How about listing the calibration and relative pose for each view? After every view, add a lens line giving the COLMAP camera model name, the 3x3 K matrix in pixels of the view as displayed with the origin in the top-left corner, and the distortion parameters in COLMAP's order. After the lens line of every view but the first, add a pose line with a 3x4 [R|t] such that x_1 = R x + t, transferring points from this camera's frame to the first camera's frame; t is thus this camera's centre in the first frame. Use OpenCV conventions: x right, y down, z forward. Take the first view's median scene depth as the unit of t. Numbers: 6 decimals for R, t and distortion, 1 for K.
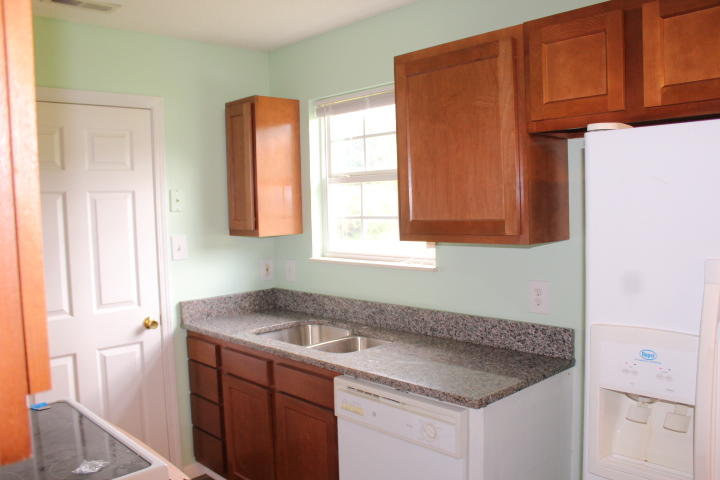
lens RADIAL K [[623.1, 0, 357.7], [0, 623.1, 239.6], [0, 0, 1]] dist [-0.113125, 0.041634]
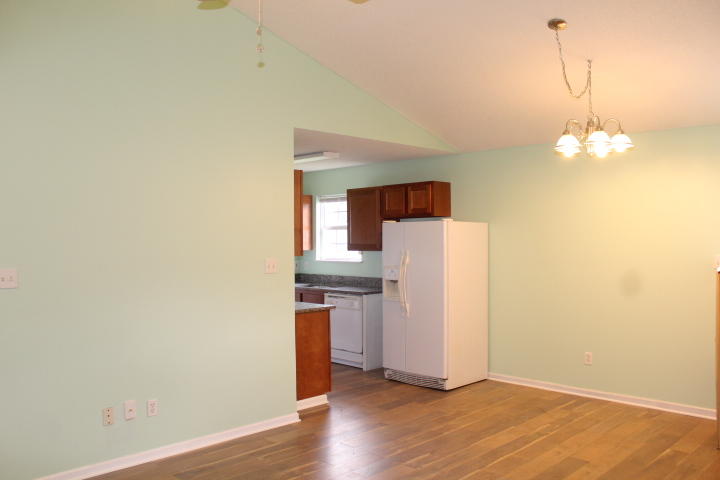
lens RADIAL K [[623.1, 0, 361.5], [0, 623.1, 241.7], [0, 0, 1]] dist [-0.113125, 0.041634]
pose [[0.999688, 0.016527, 0.018749, 0.074902], [-0.015681, 0.998892, -0.044374, 0.086745], [-0.019461, 0.044067, 0.998839, -1.888893]]
